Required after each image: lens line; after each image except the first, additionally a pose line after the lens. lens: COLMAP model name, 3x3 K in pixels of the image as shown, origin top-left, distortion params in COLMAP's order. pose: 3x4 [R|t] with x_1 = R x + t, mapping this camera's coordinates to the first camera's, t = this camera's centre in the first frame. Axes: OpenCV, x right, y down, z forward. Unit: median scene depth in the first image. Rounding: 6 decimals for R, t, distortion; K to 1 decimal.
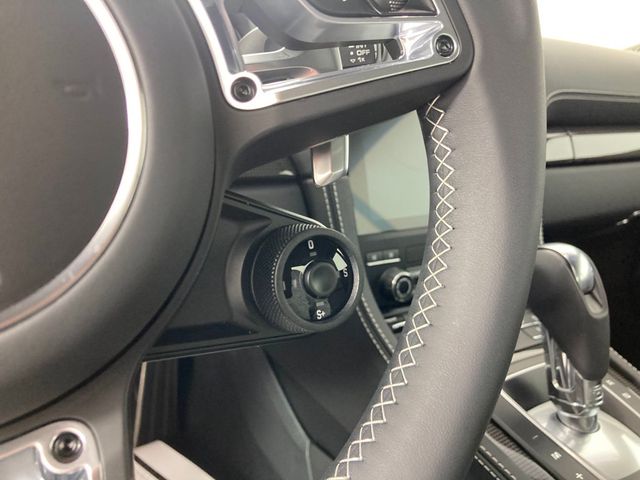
lens RADIAL K [[480.3, 0, 319.2], [0, 480.3, 240.0], [0, 0, 1]] dist [-0.016084, -0.030895]
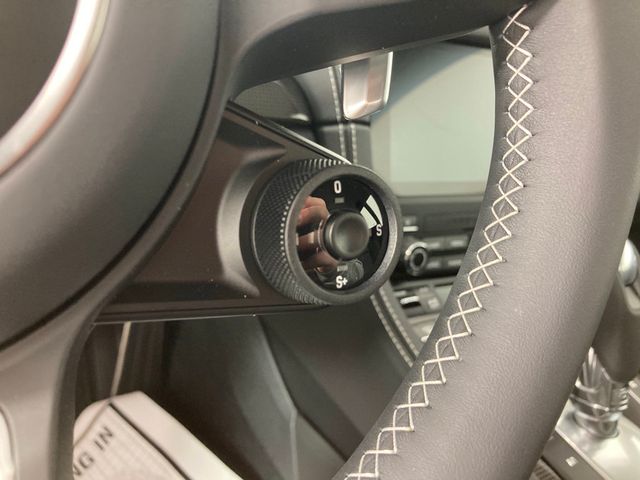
lens RADIAL K [[480.3, 0, 318.9], [0, 480.3, 242.2], [0, 0, 1]] dist [-0.016084, -0.030895]
pose [[0.995422, 0.095371, 0.006260, -0.038266], [-0.095571, 0.992522, 0.075932, 0.036765], [0.001028, -0.076183, 0.997093, 0.237569]]
